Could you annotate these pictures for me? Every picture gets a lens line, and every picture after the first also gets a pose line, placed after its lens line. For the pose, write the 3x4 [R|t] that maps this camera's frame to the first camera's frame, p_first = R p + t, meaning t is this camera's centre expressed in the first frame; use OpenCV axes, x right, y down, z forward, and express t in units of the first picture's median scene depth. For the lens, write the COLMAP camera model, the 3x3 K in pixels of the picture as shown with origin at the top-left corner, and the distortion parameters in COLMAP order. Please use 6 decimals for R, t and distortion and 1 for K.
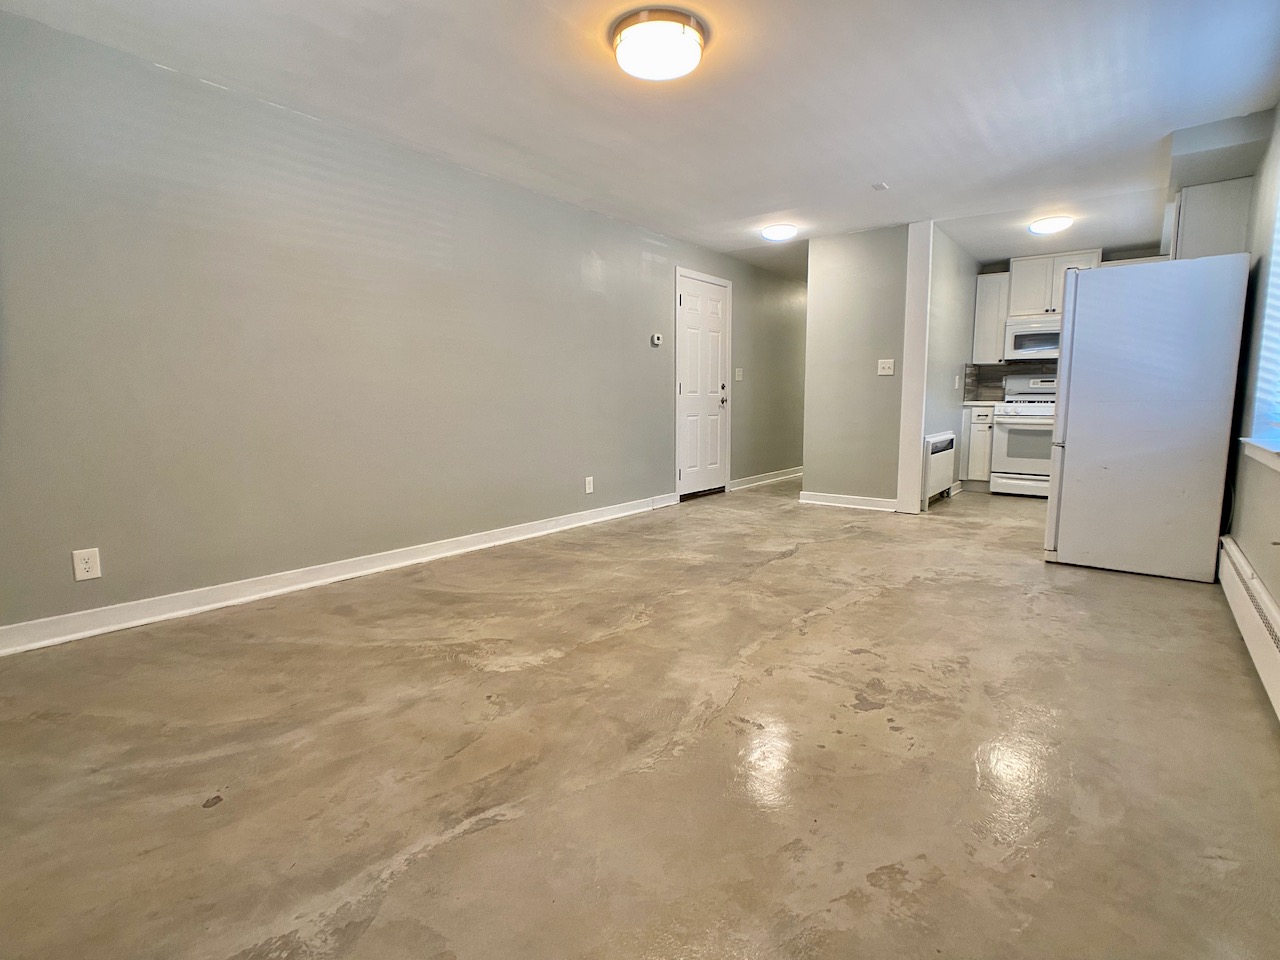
lens RADIAL K [[631.5, 0, 647.1], [0, 631.5, 471.6], [0, 0, 1]] dist [-0.014384, 0.000769]
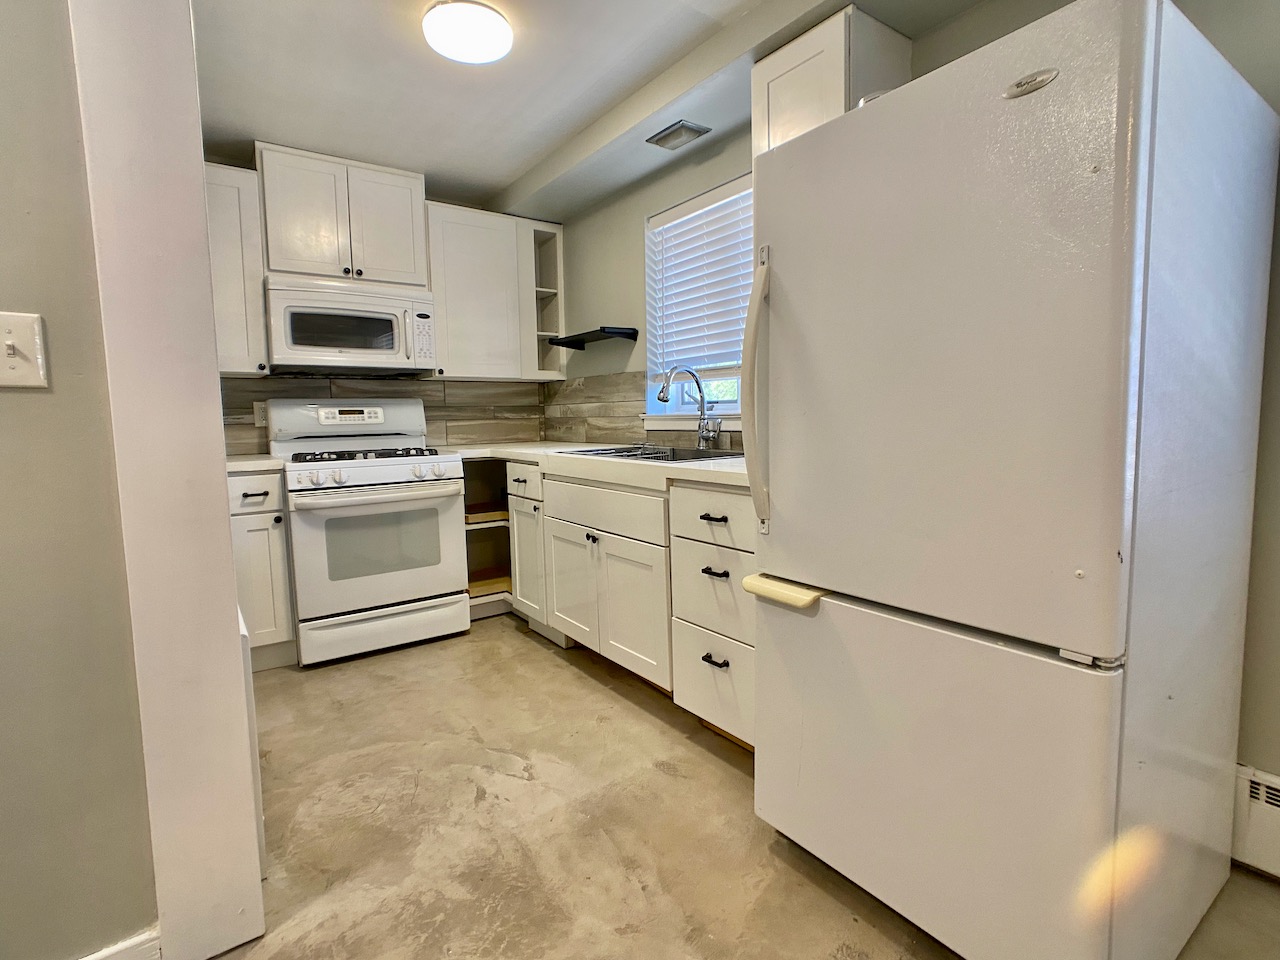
lens RADIAL K [[631.5, 0, 645.2], [0, 631.5, 473.3], [0, 0, 1]] dist [-0.014384, 0.000769]
pose [[0.275133, -0.091642, 0.957028, 0.345693], [0.129807, 0.989872, 0.057469, -0.157260], [-0.952603, 0.108417, 0.284243, 1.063566]]
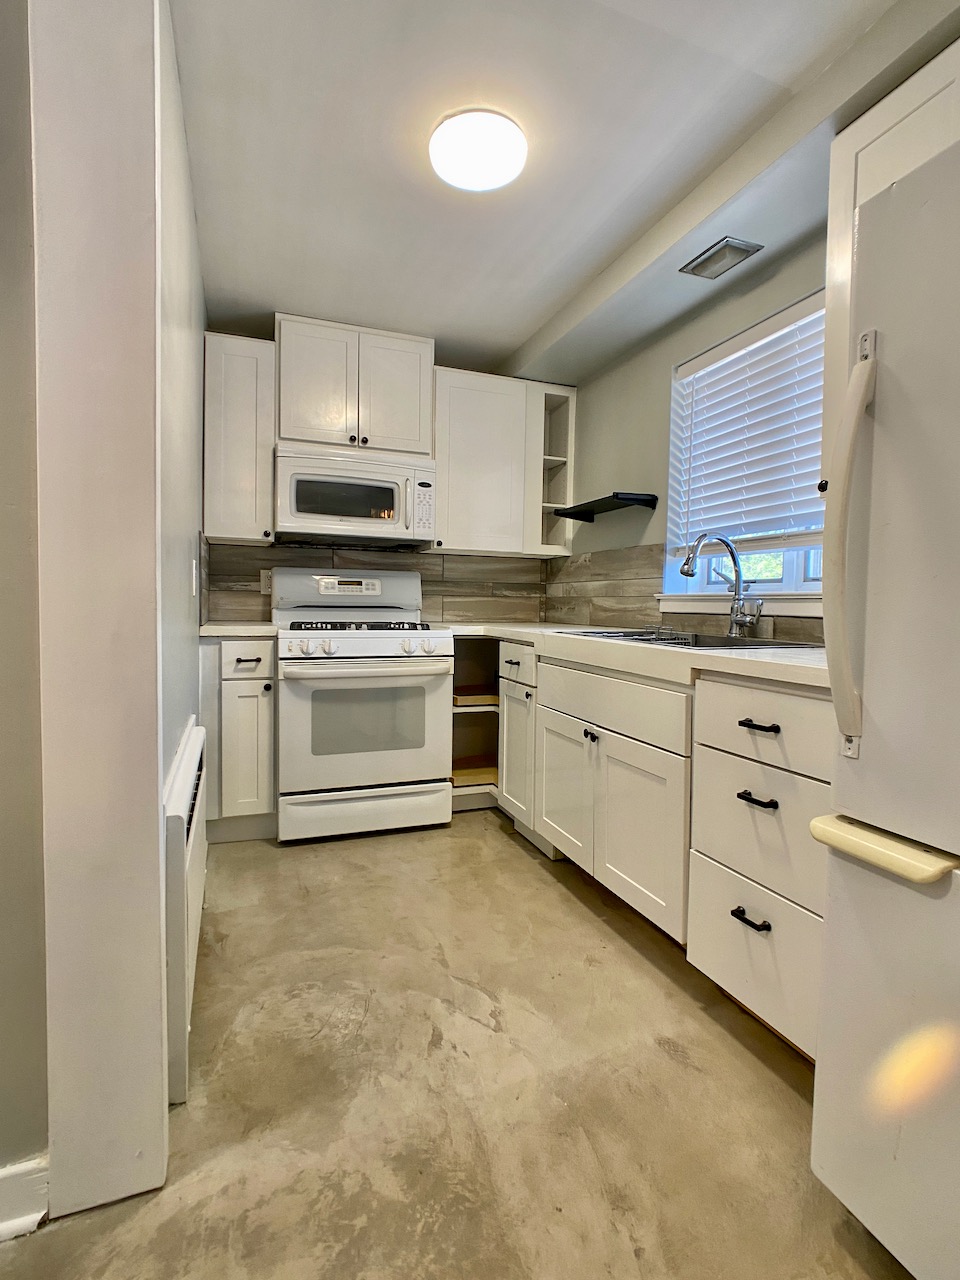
lens RADIAL K [[631.5, 0, 477.6], [0, 631.5, 633.6], [0, 0, 1]] dist [-0.014384, 0.000769]
pose [[0.523229, -0.029714, 0.851674, 0.436627], [0.081587, 0.996548, -0.015355, -0.147885], [-0.848277, 0.077520, 0.523847, 1.099550]]
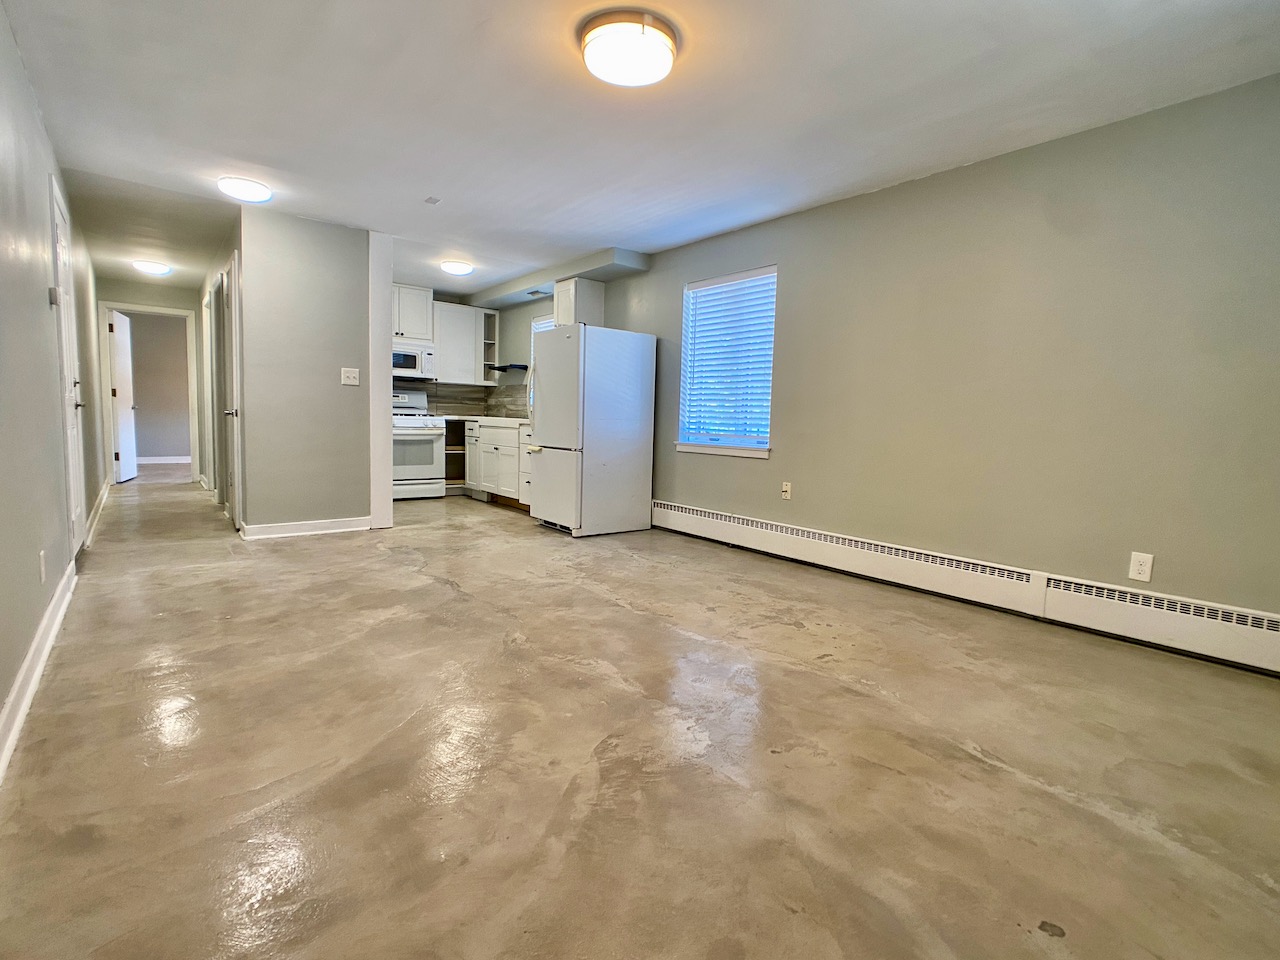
lens RADIAL K [[631.5, 0, 657.4], [0, 631.5, 473.5], [0, 0, 1]] dist [-0.014384, 0.000769]
pose [[0.216478, -0.075328, 0.973377, -0.618399], [0.084200, 0.994744, 0.058255, -0.056034], [-0.972650, 0.069348, 0.221683, 0.512370]]
